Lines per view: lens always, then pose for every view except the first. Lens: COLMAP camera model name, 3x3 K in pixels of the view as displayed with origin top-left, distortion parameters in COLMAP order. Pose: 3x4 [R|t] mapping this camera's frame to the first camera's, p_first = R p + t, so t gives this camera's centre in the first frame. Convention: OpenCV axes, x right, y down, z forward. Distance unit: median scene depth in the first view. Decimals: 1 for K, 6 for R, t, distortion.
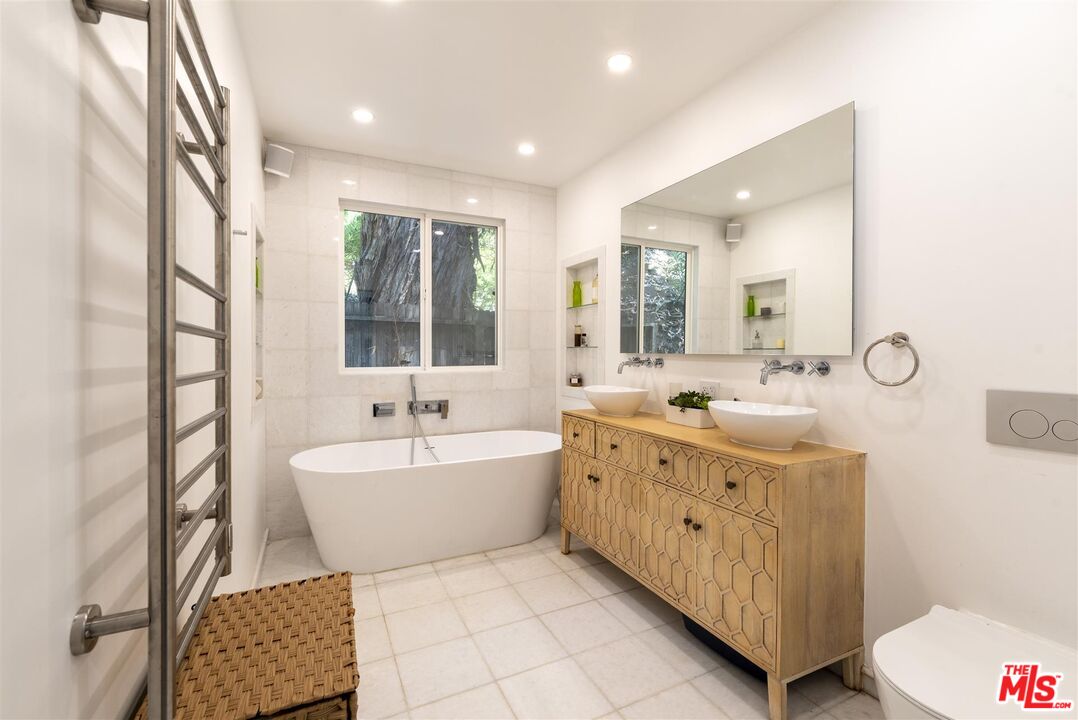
lens RADIAL K [[461.2, 0, 540.0], [0, 461.2, 356.4], [0, 0, 1]] dist [-0.000376, -0.000057]
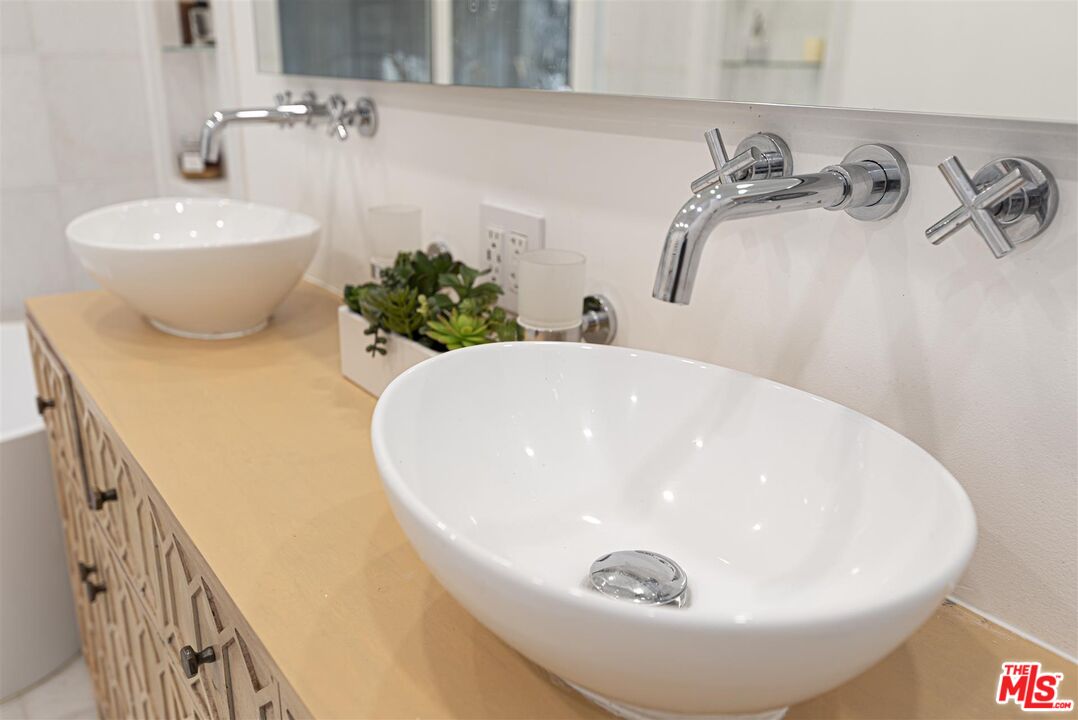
lens RADIAL K [[866.0, 0, 539.0], [0, 866.0, 360.0], [0, 0, 1]] dist [0.005632, 0.001998]
pose [[0.982289, -0.045678, 0.181720, 0.262576], [-0.013903, 0.949389, 0.313796, -0.010772], [-0.186856, -0.310765, 0.931939, 0.494028]]
